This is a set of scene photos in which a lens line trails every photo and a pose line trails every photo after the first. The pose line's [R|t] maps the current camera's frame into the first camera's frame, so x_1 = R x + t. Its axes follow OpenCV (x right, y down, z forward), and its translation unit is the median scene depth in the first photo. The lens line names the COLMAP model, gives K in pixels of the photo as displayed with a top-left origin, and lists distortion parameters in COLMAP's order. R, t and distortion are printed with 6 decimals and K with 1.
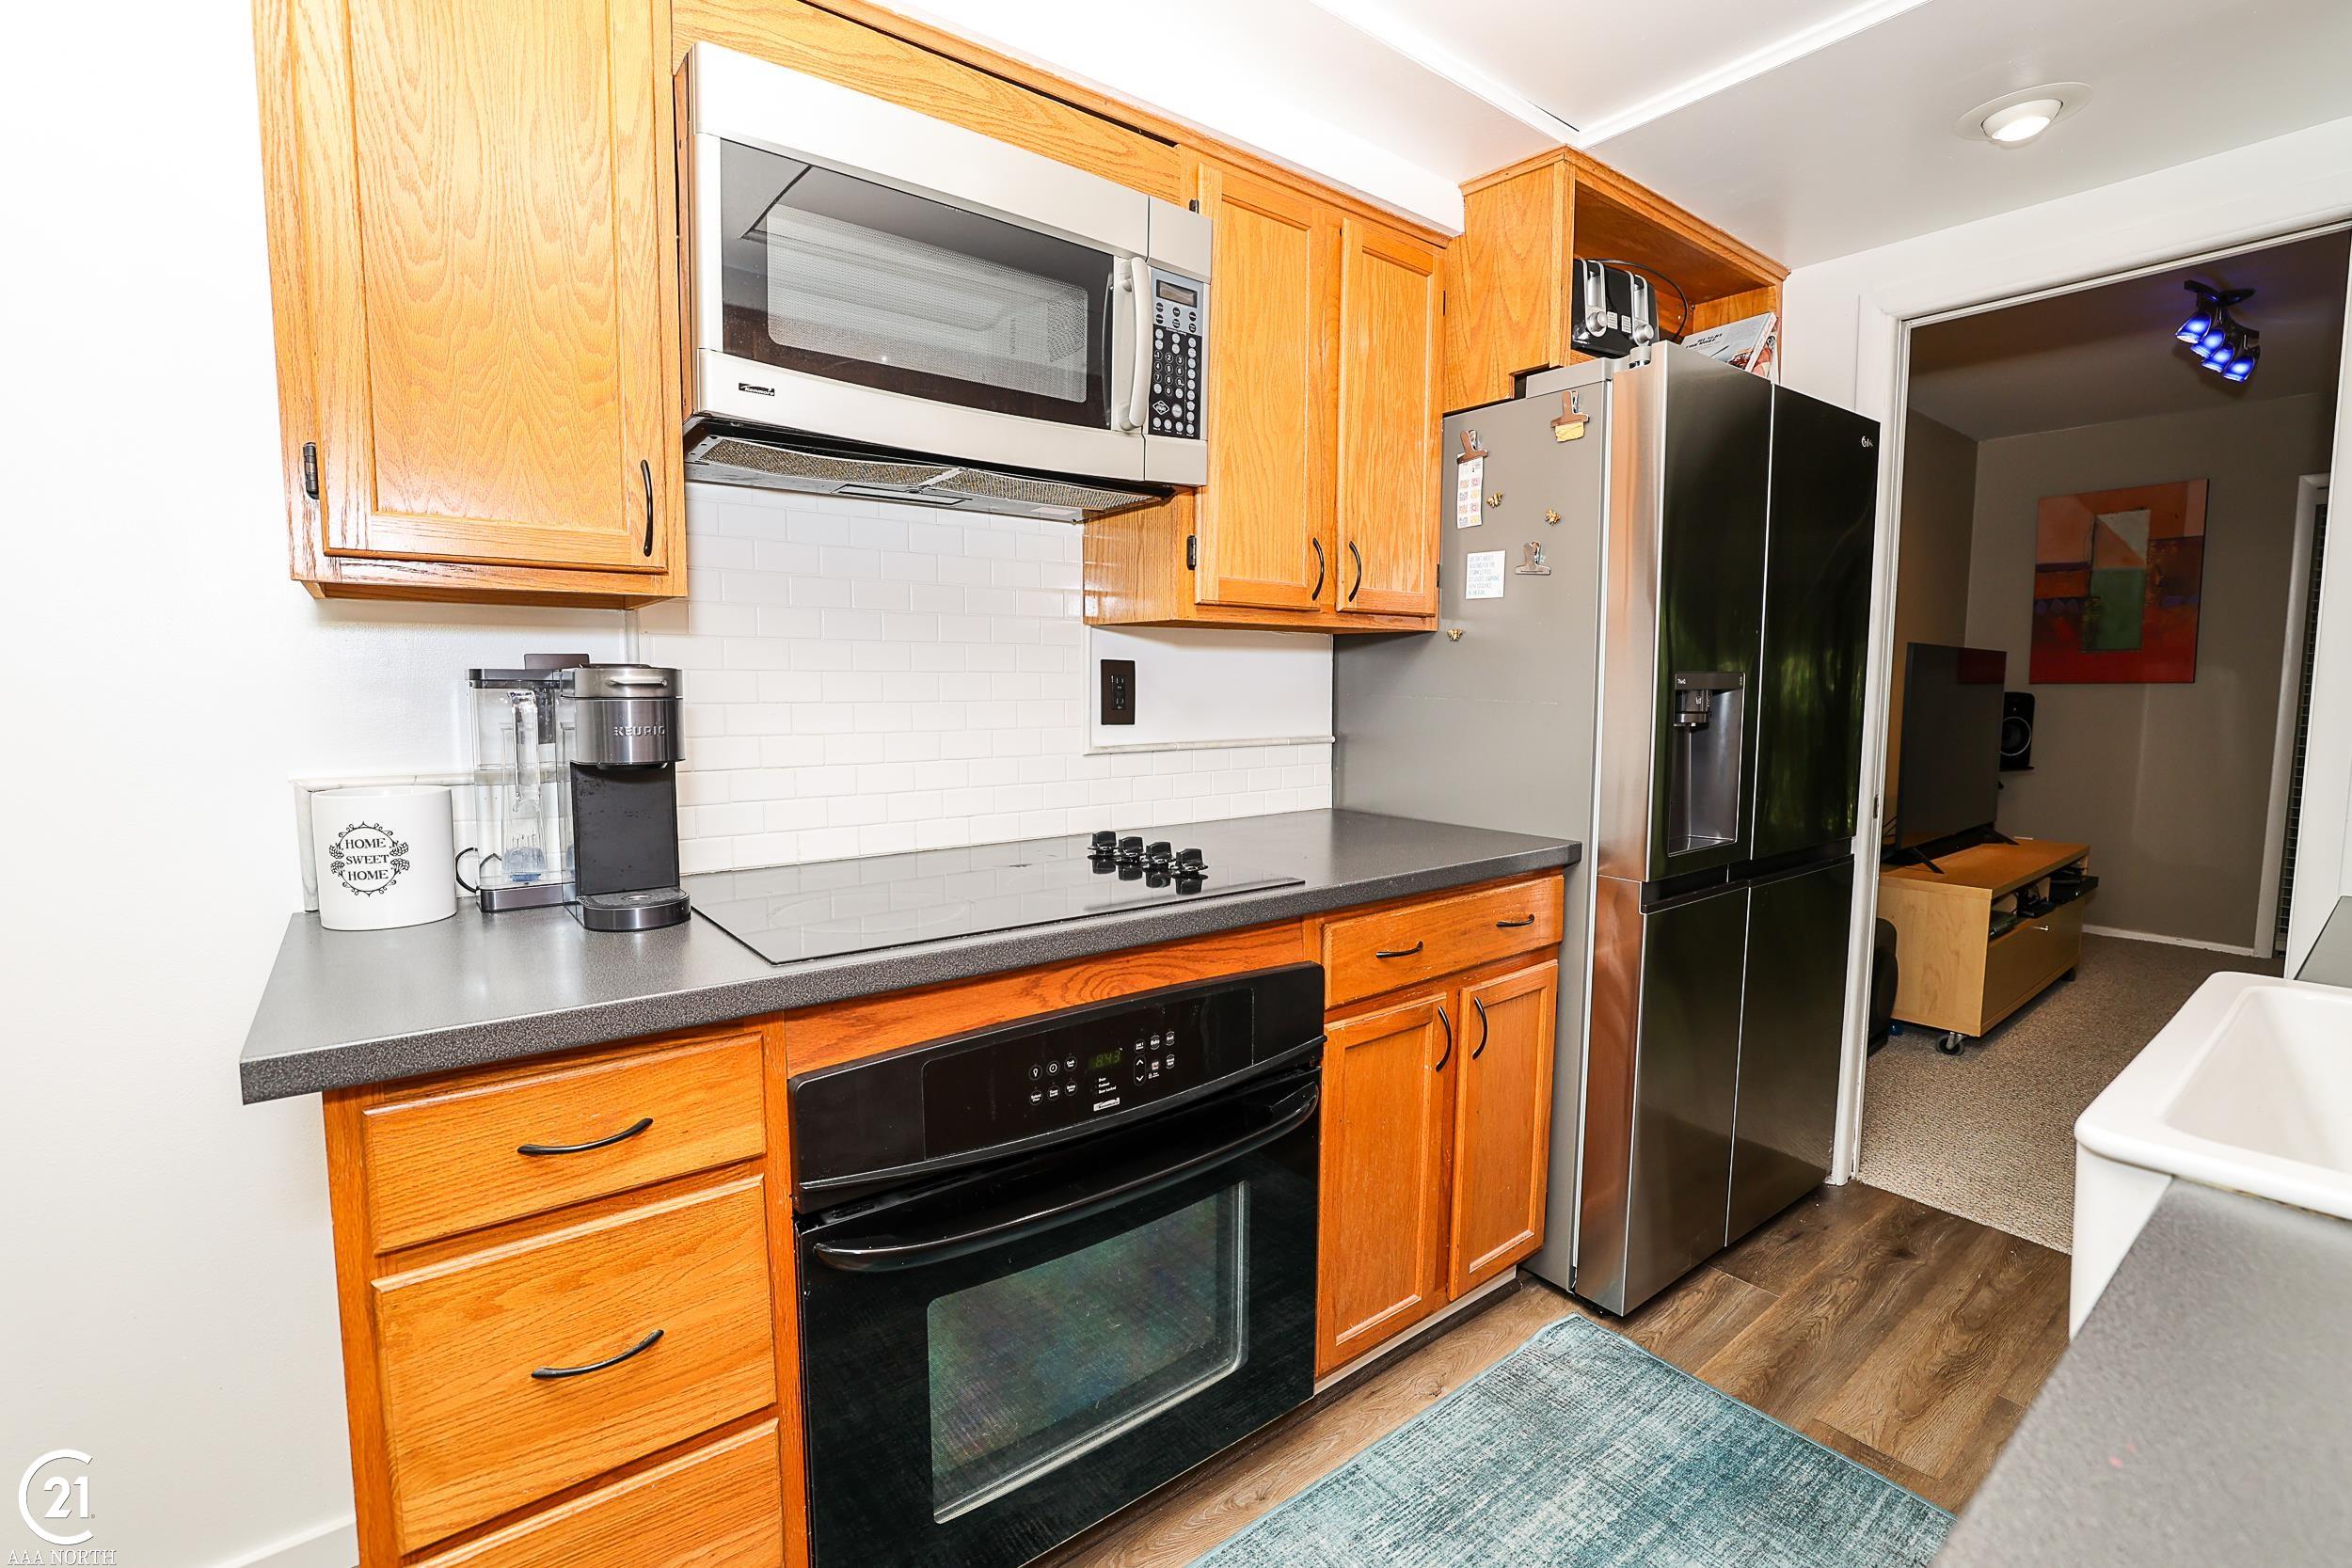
lens RADIAL K [[1023.0, 0, 1176.0], [0, 1023.0, 784.0], [0, 0, 1]] dist [-0.044363, 0.015236]
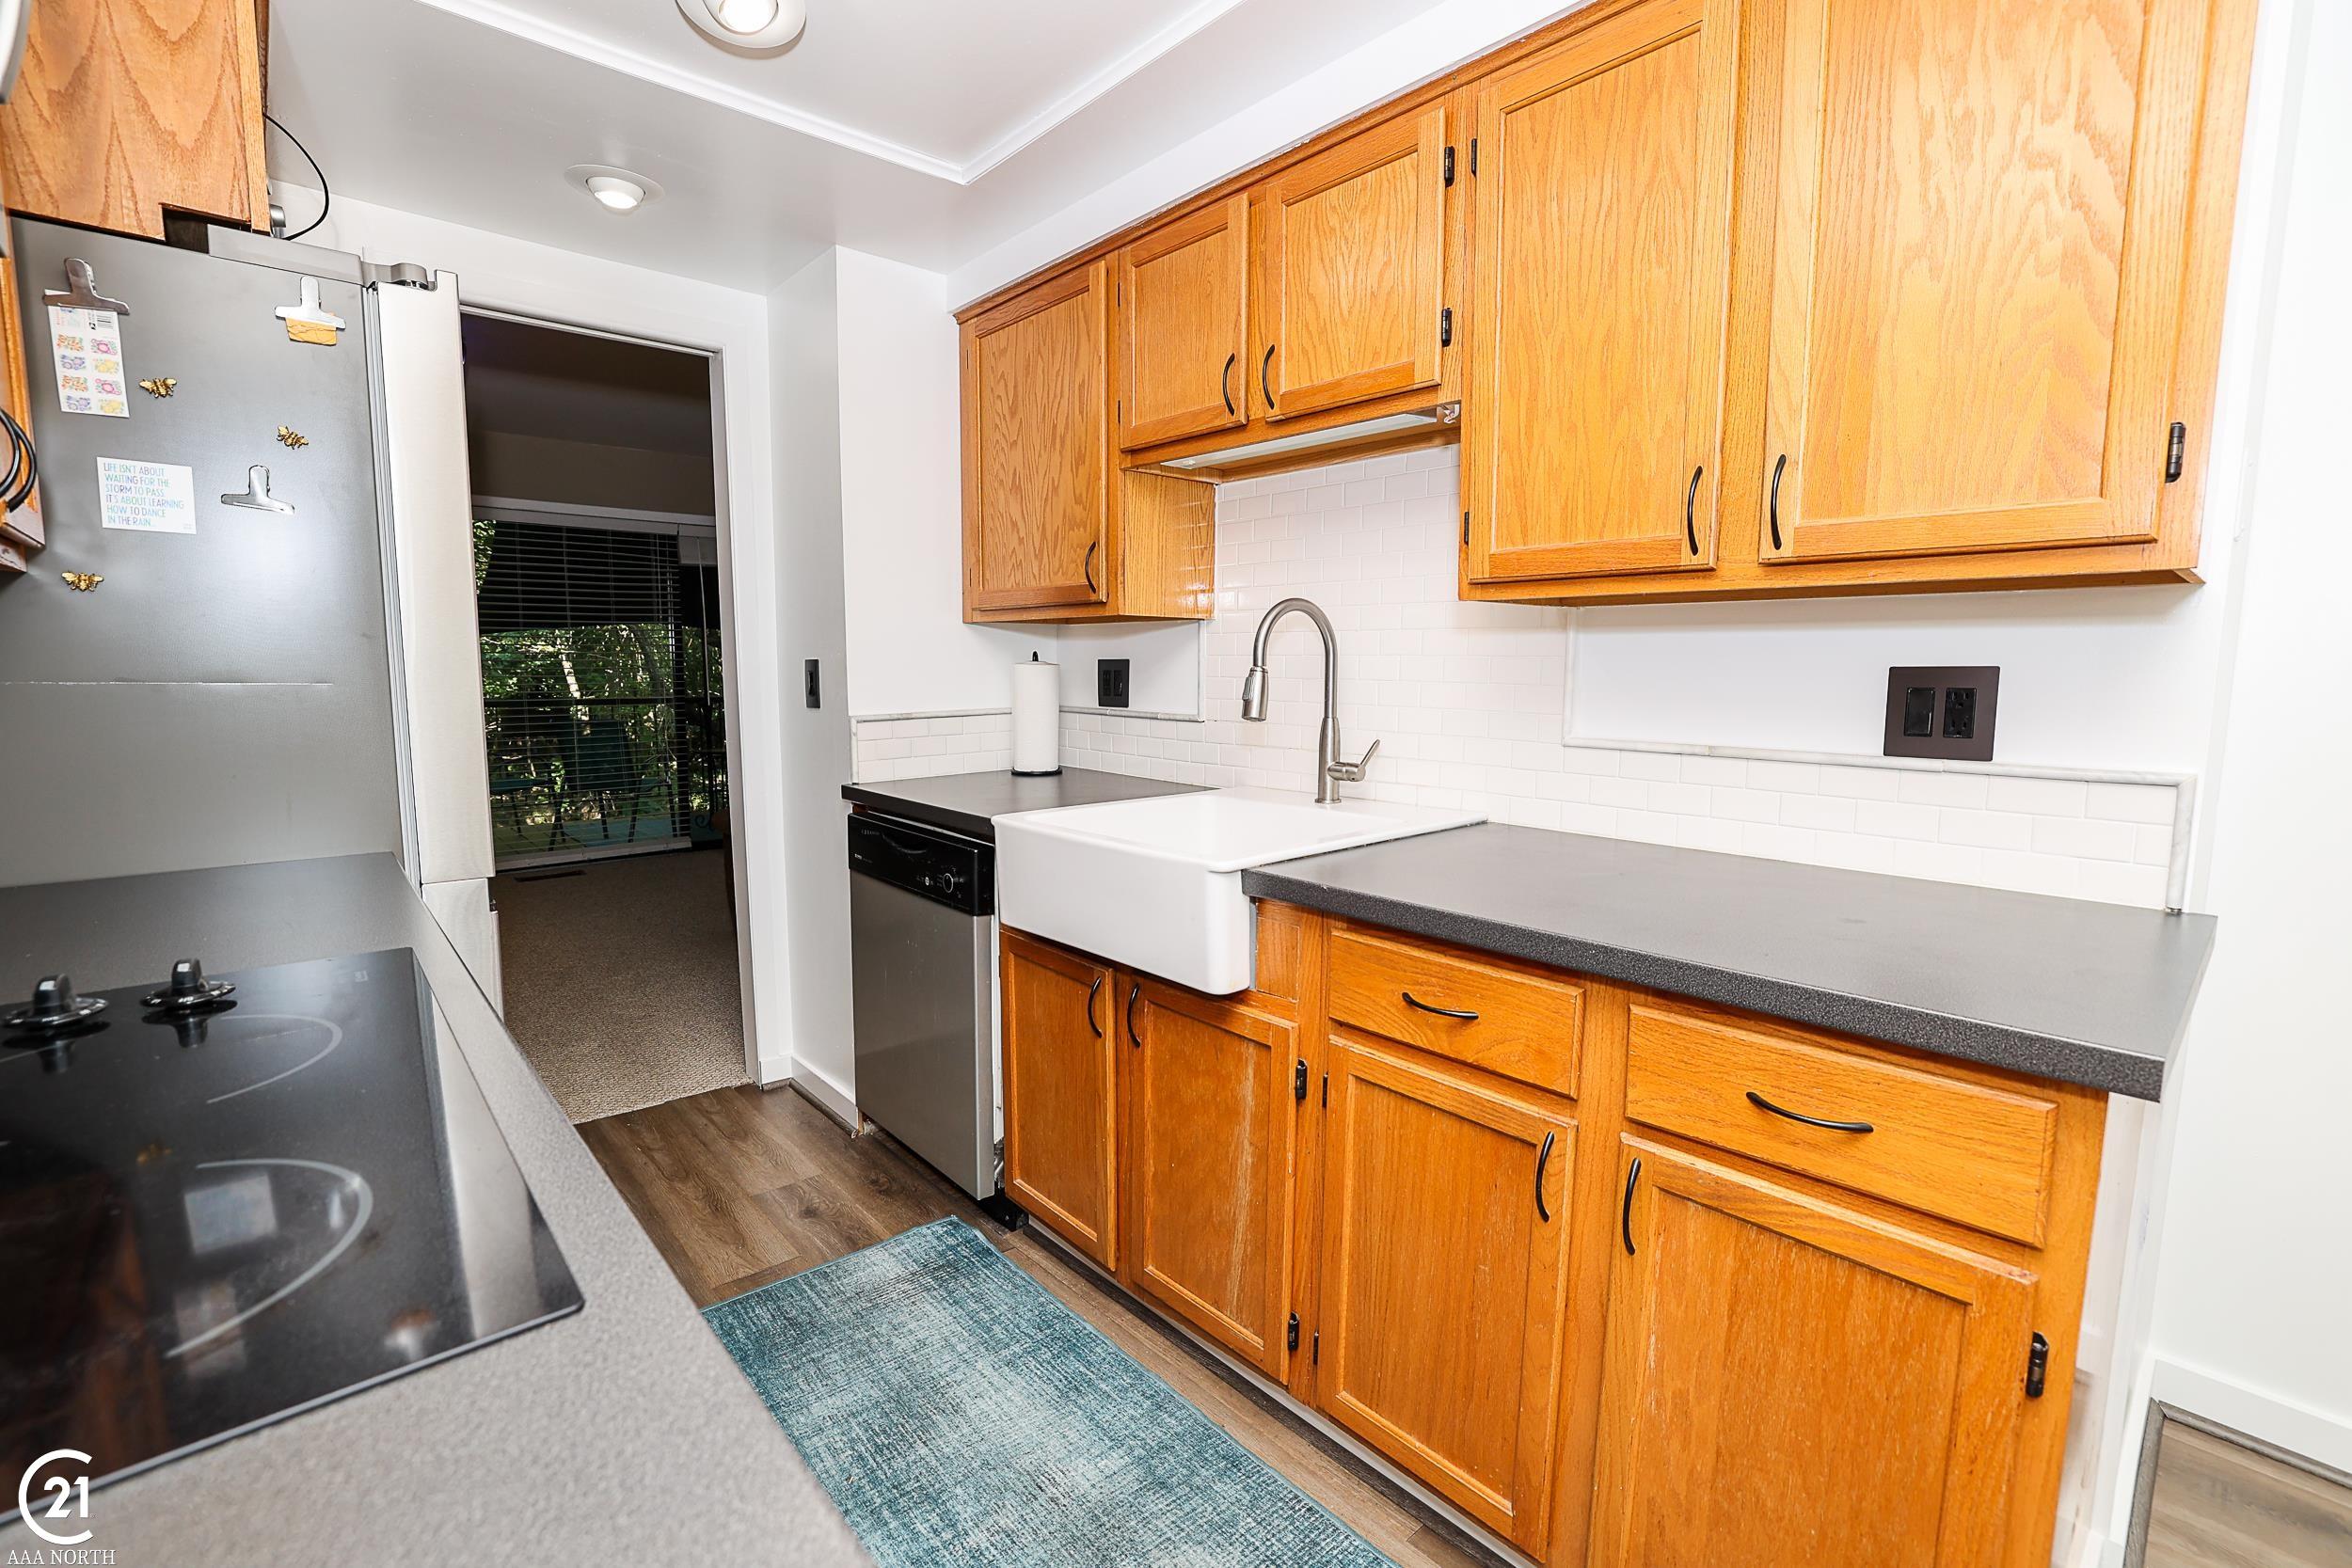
lens RADIAL K [[1023.0, 0, 1176.0], [0, 1023.0, 784.0], [0, 0, 1]] dist [-0.044363, 0.015236]
pose [[-0.066834, -0.119405, 0.990594, -0.429553], [0.089626, 0.988081, 0.125150, -0.042181], [-0.993730, 0.097148, -0.055336, 0.403922]]
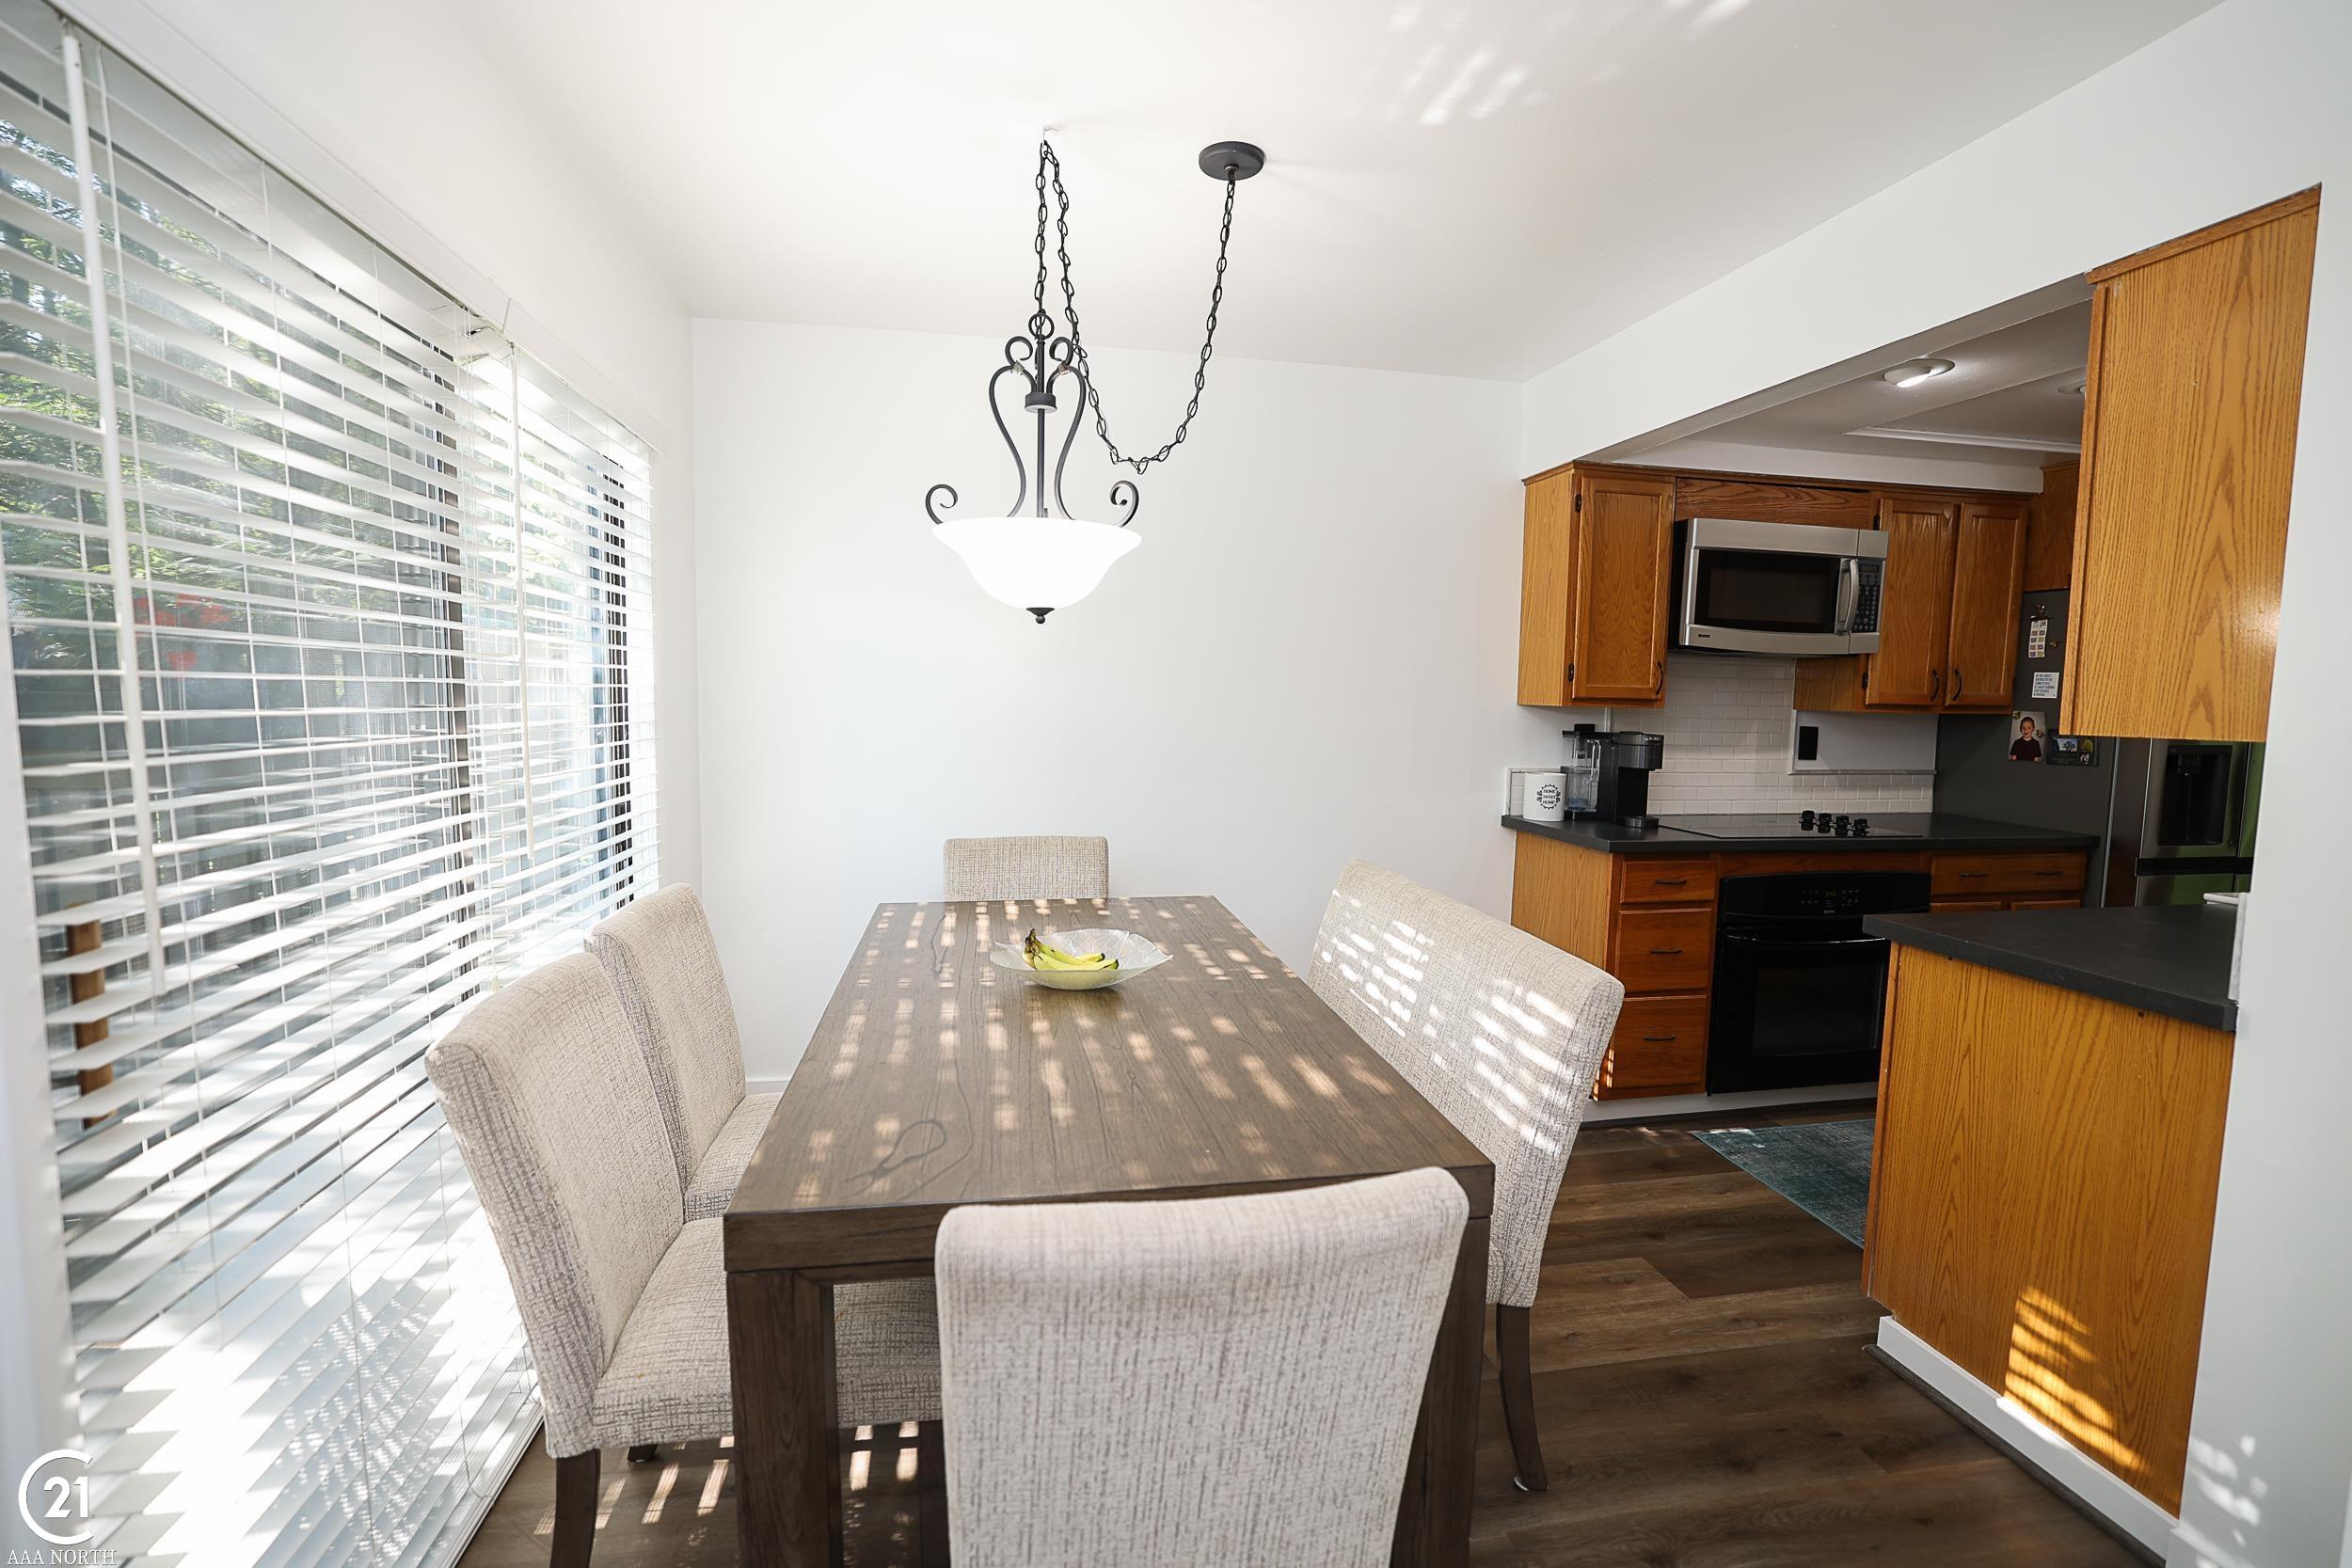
lens RADIAL K [[1004.0, 0, 1164.3], [0, 1004.0, 797.1], [0, 0, 1]] dist [-0.044419, 0.013542]
pose [[0.882965, 0.053844, -0.466340, -0.271982], [-0.054129, 0.998452, 0.012795, 0.059549], [0.466307, 0.013945, 0.884513, -1.326470]]
